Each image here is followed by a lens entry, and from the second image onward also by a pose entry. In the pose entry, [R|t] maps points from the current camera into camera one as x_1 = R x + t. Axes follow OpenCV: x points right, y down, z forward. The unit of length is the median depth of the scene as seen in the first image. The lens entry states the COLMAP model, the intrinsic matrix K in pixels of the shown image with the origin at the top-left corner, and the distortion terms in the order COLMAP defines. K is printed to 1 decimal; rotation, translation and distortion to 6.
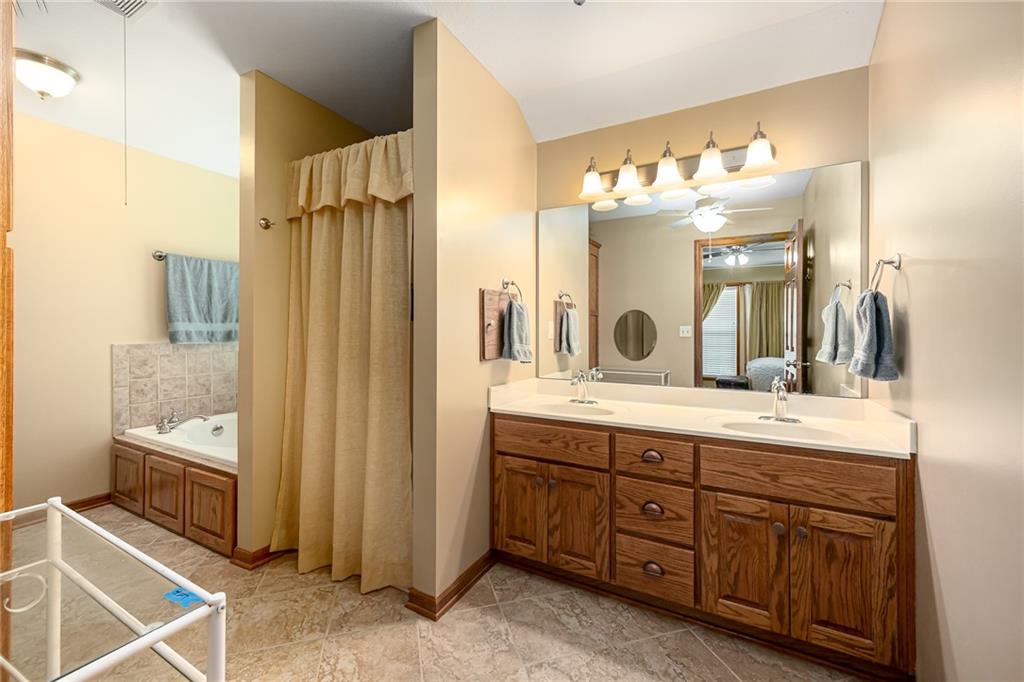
lens RADIAL K [[419.7, 0, 509.2], [0, 419.7, 326.0], [0, 0, 1]] dist [0.016428, 0.000123]
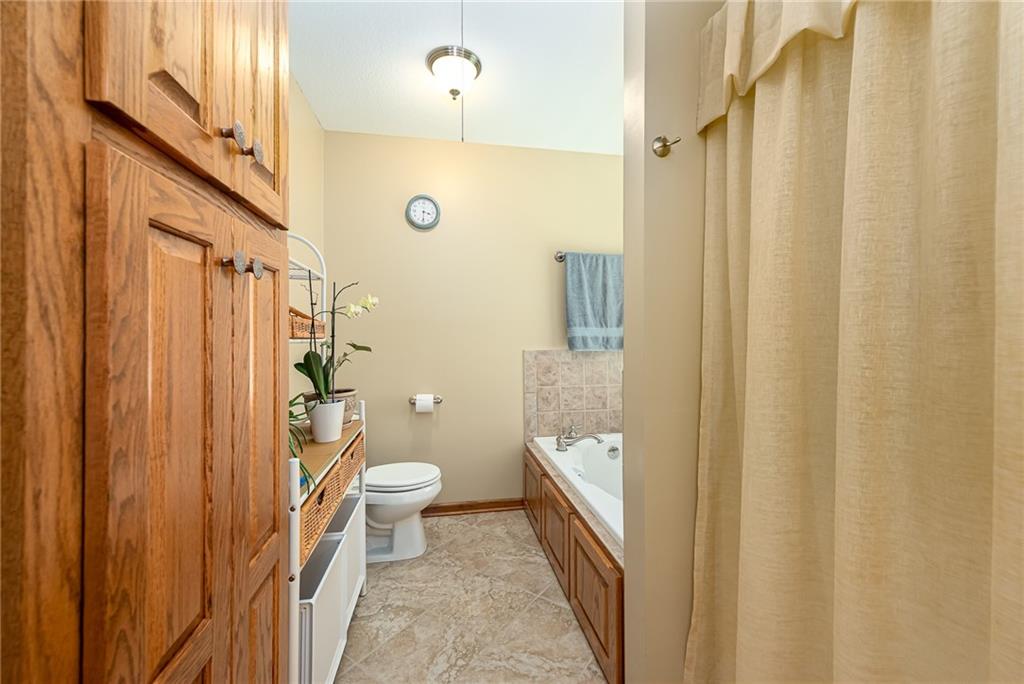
lens RADIAL K [[400.4, 0, 512.2], [0, 400.4, 339.3], [0, 0, 1]] dist [0.007580, 0.000161]
pose [[0.632542, 0.005342, -0.774507, -0.205475], [0.011193, 0.999809, 0.016037, 0.002122], [0.774445, -0.018813, 0.632362, 0.358186]]
